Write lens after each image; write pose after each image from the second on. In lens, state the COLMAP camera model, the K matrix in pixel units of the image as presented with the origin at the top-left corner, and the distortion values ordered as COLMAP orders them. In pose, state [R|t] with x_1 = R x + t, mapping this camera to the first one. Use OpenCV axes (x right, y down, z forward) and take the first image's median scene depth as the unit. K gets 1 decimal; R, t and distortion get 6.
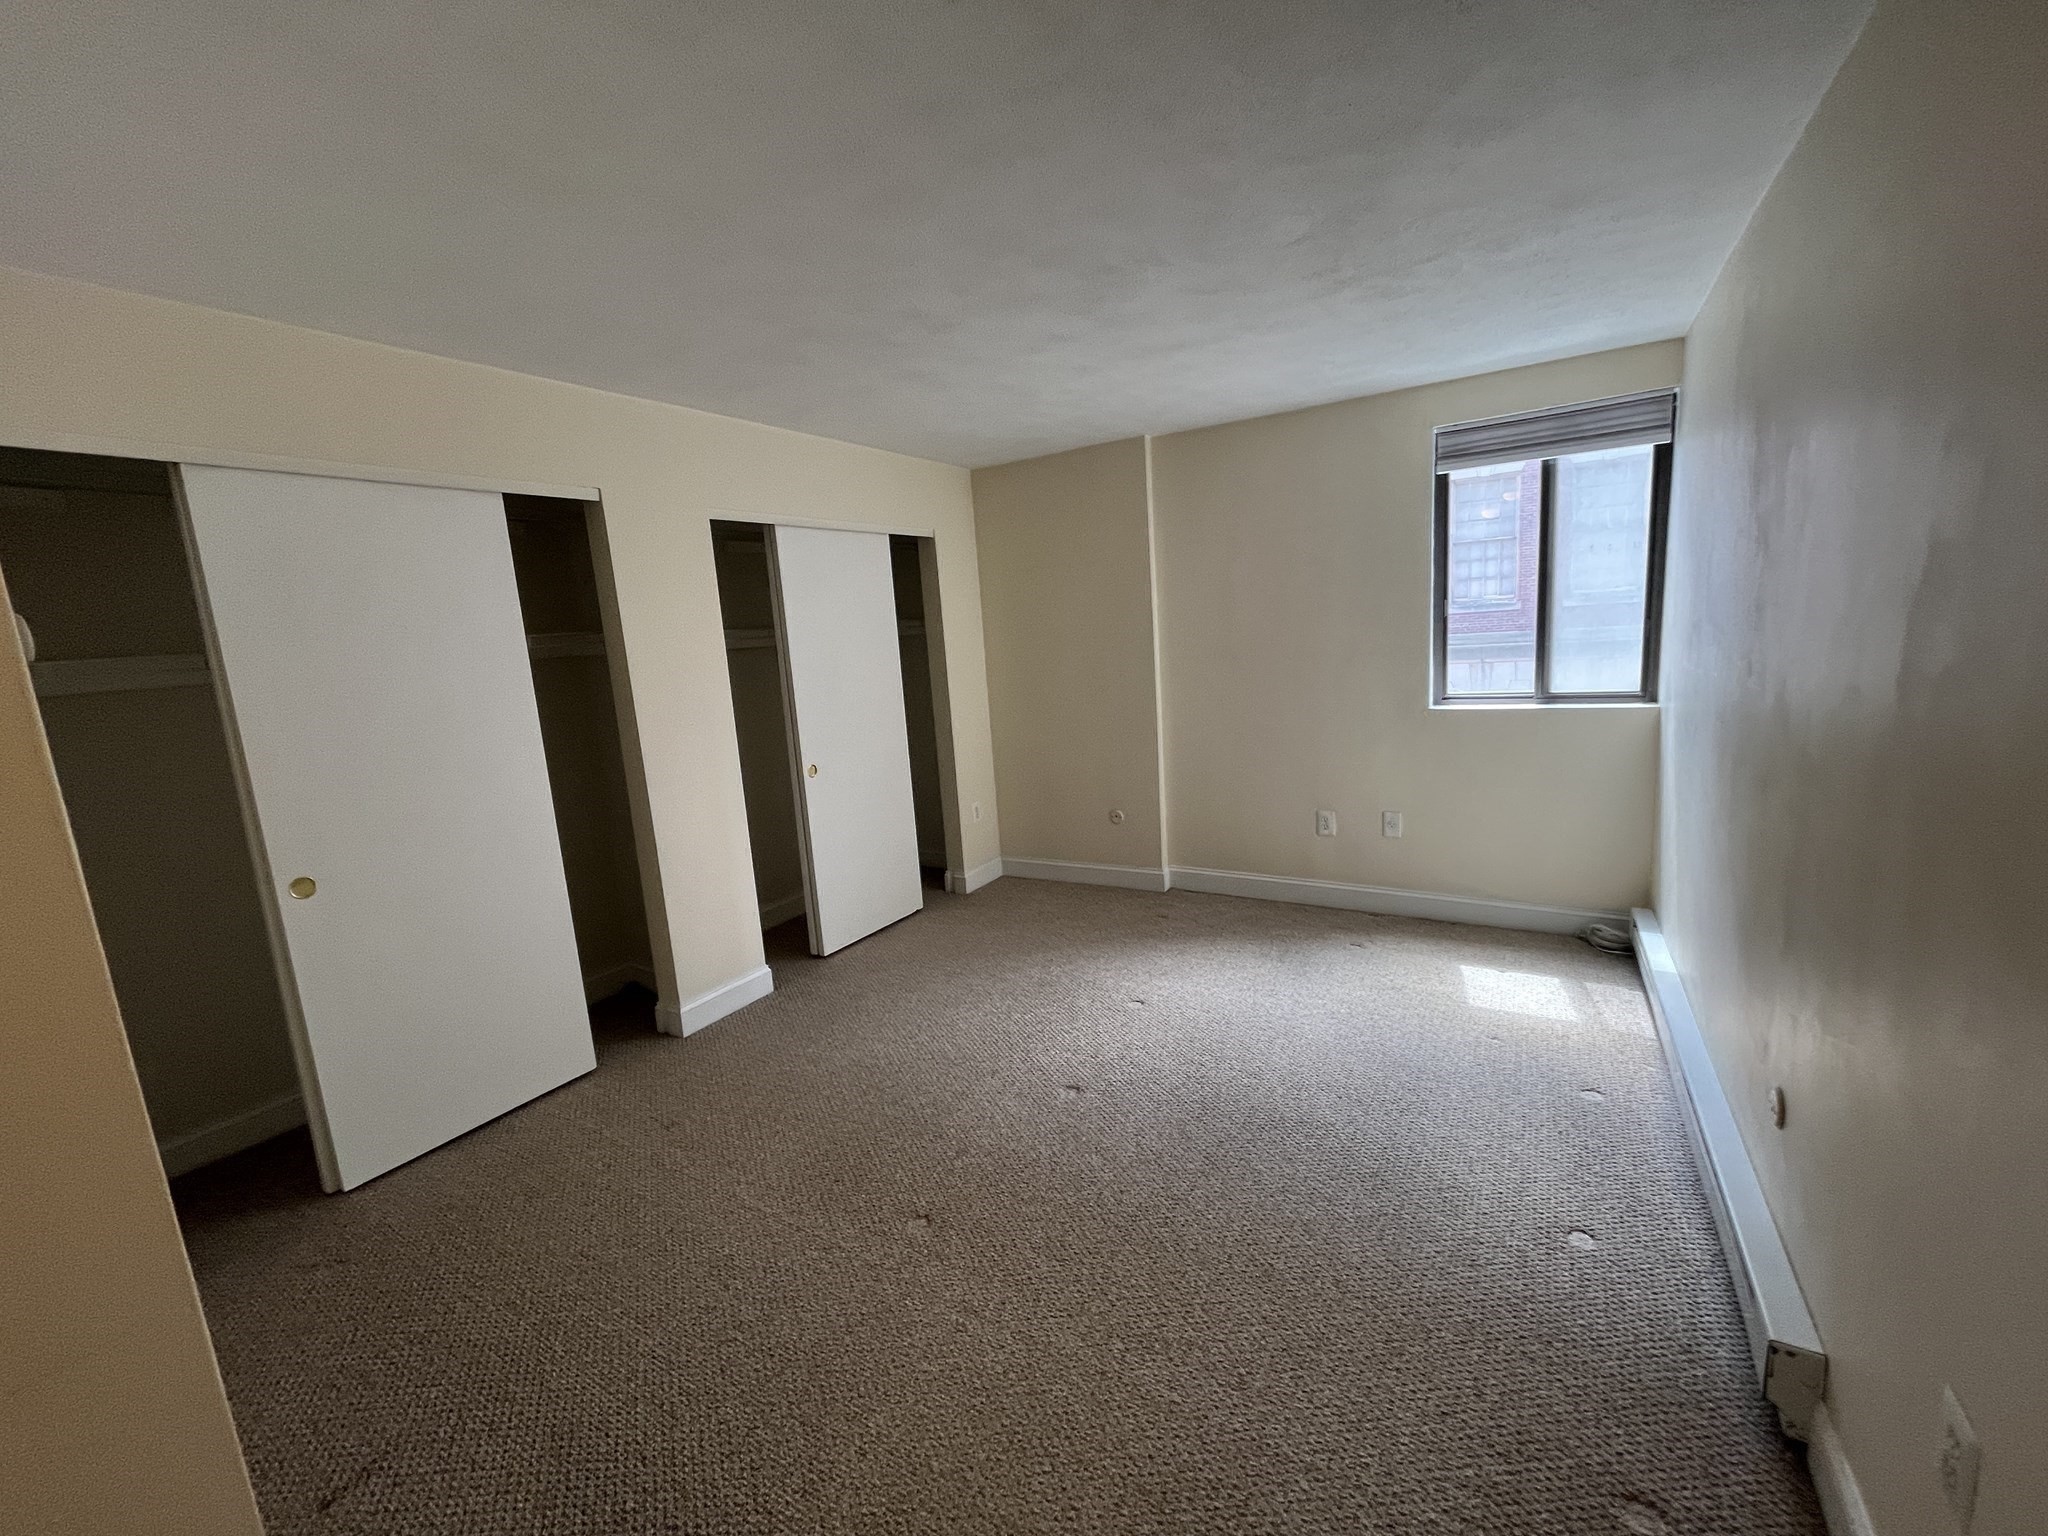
lens RADIAL K [[823.2, 0, 1018.9], [0, 823.2, 761.2], [0, 0, 1]] dist [0.000912, 0.000009]
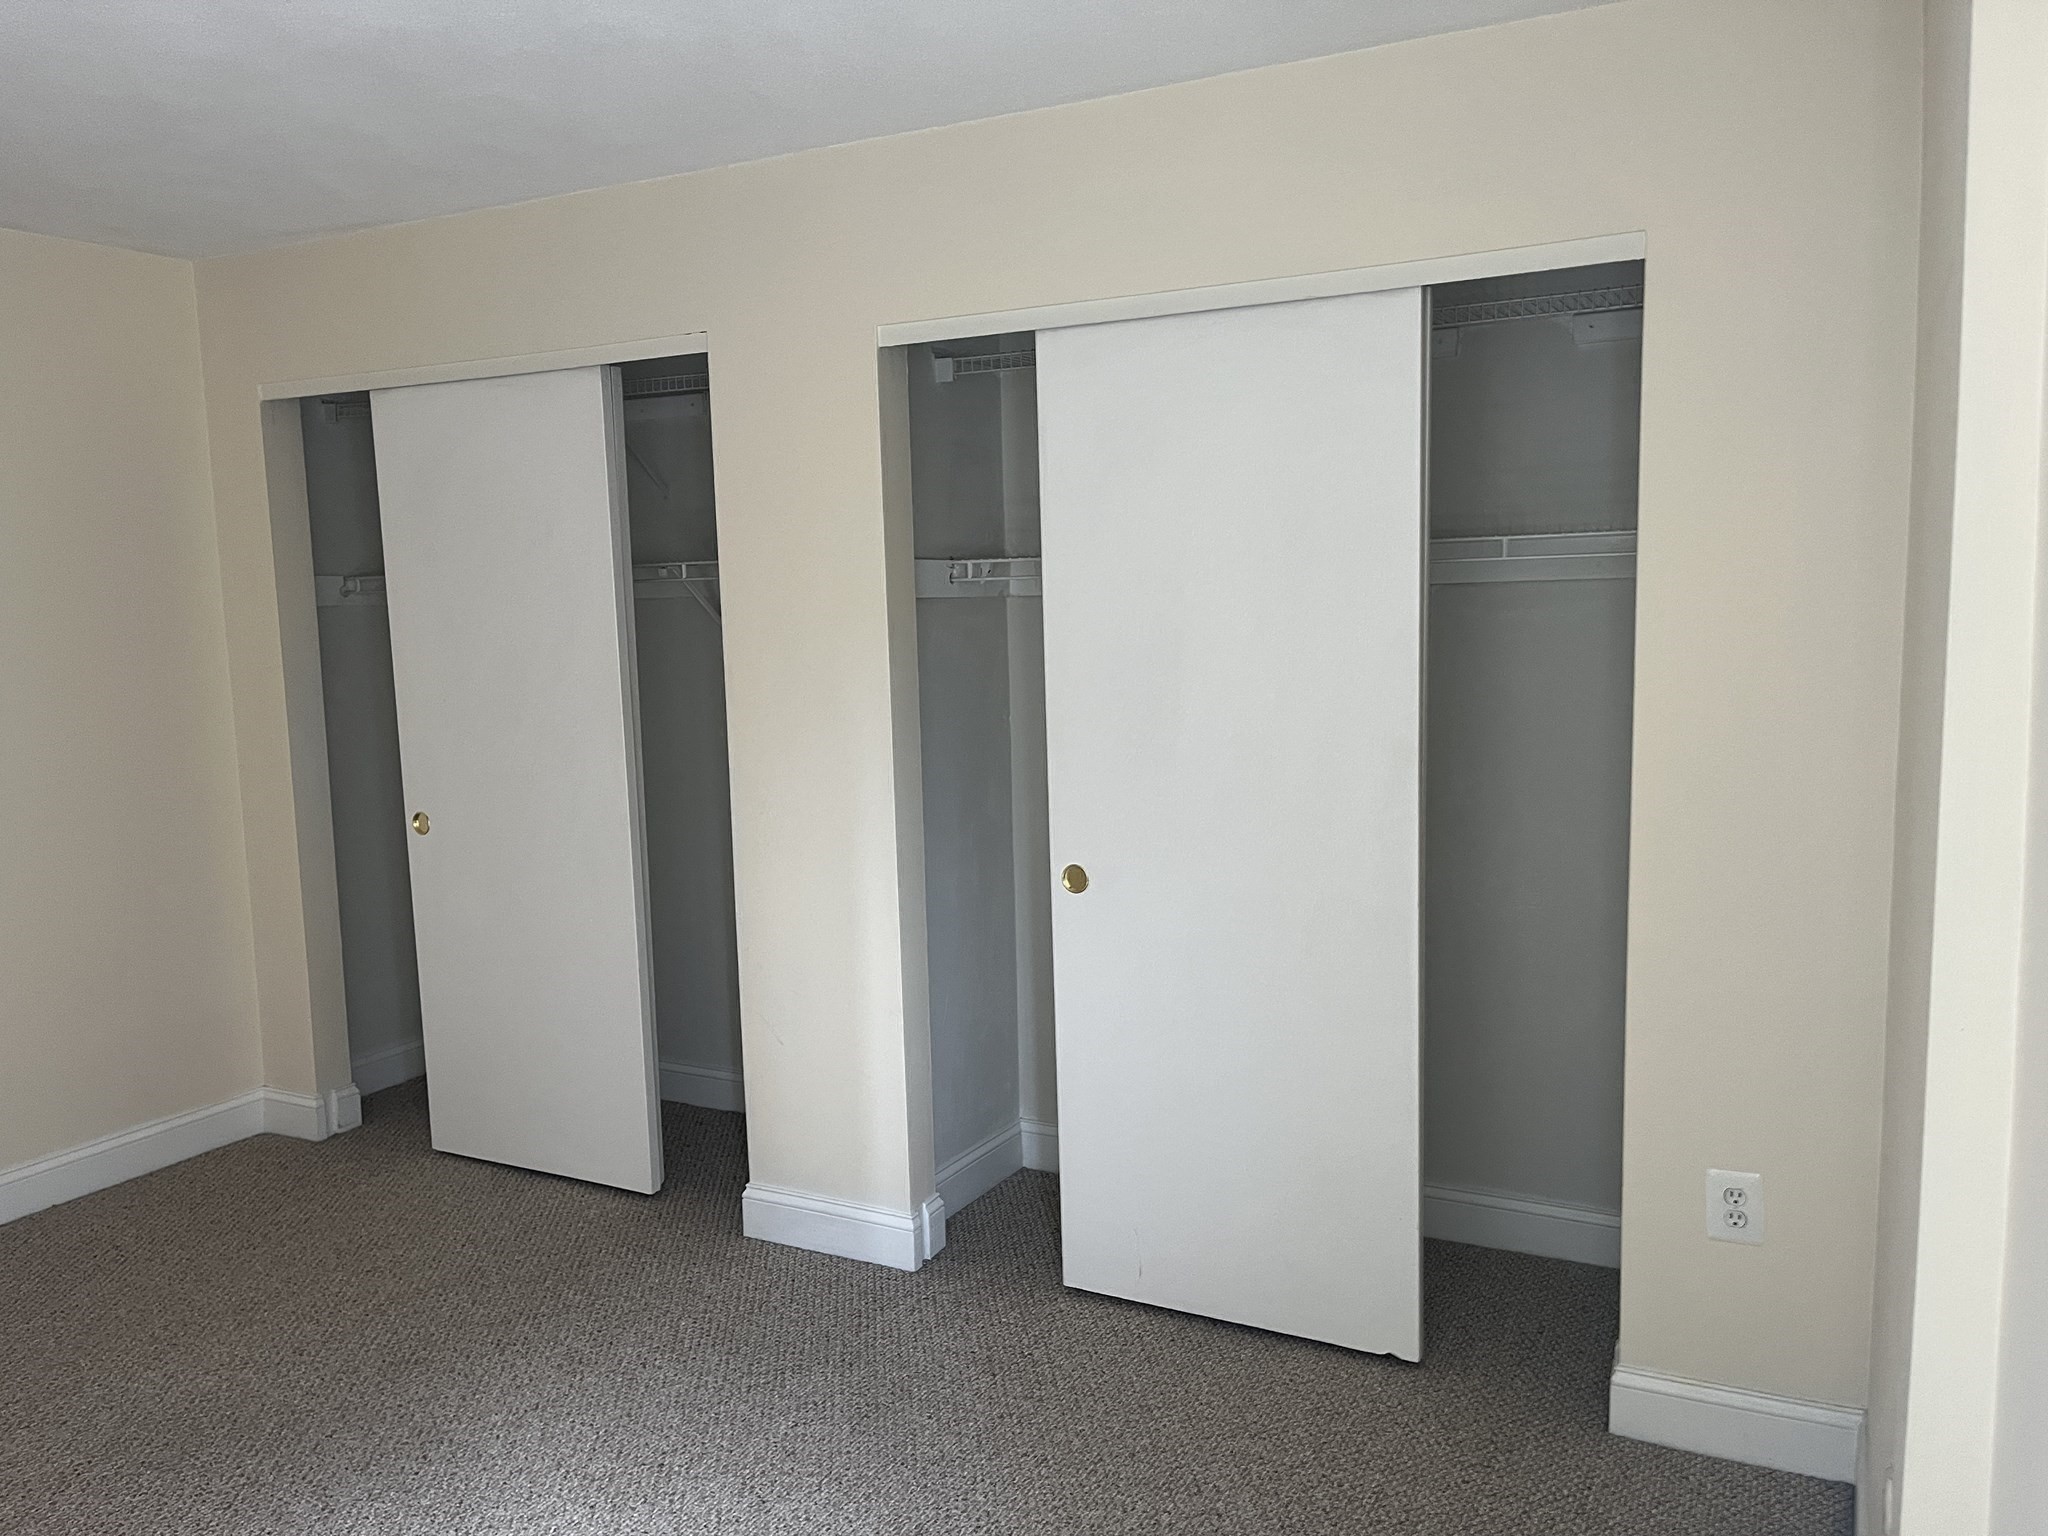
lens RADIAL K [[1518.2, 0, 1024.0], [0, 1518.2, 768.0], [0, 0, 1]] dist [0.070304, -0.002666]
pose [[0.091955, 0.173504, -0.980531, 0.631506], [-0.149717, 0.975918, 0.158647, -0.199462], [0.984444, 0.132214, 0.115717, 1.001554]]
